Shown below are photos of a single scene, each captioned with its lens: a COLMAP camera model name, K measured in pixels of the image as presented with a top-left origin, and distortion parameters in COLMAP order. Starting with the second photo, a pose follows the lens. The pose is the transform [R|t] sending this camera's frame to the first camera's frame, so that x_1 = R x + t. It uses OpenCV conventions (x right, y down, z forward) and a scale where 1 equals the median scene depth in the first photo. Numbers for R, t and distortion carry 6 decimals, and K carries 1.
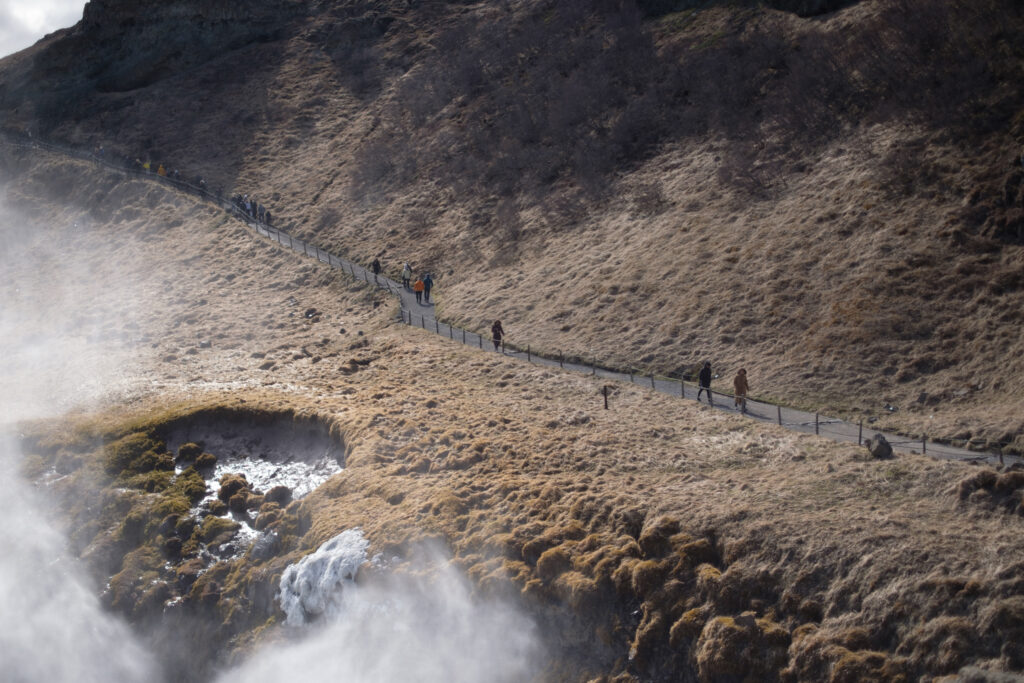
lens RADIAL K [[1570.5, 0, 512.0], [0, 1570.5, 341.5], [0, 0, 1]] dist [-0.010071, -0.007028]
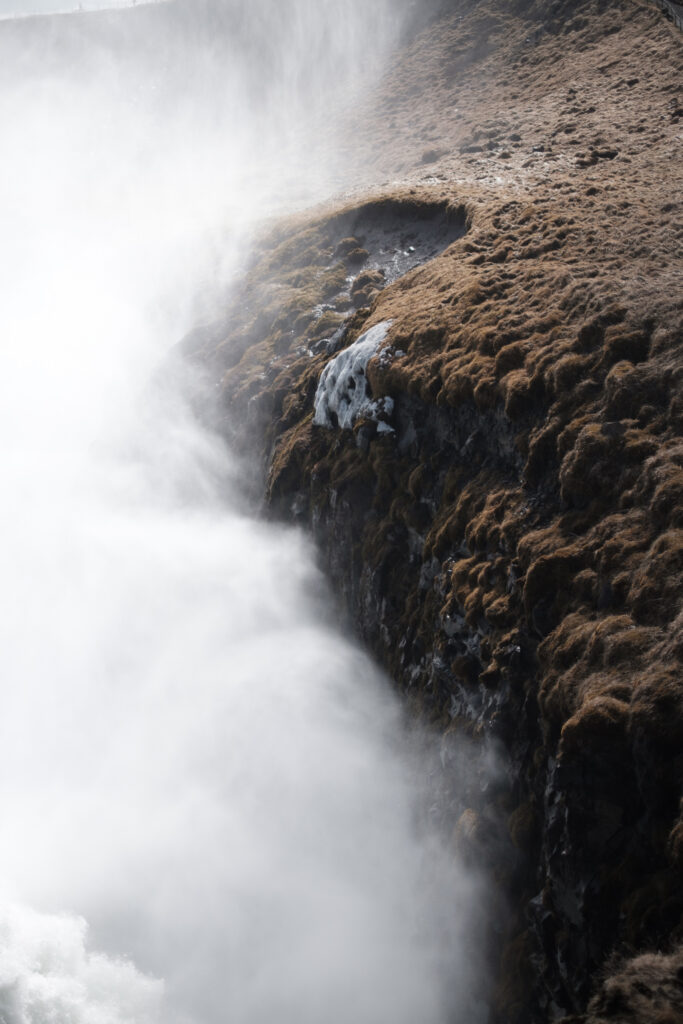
lens RADIAL K [[1570.5, 0, 341.5], [0, 1570.5, 512.0], [0, 0, 1]] dist [-0.010071, -0.007028]
pose [[0.872023, 0.085033, -0.482023, 0.260927], [0.014492, 0.979877, 0.199076, 0.038839], [0.489251, -0.180584, 0.853243, 0.166747]]
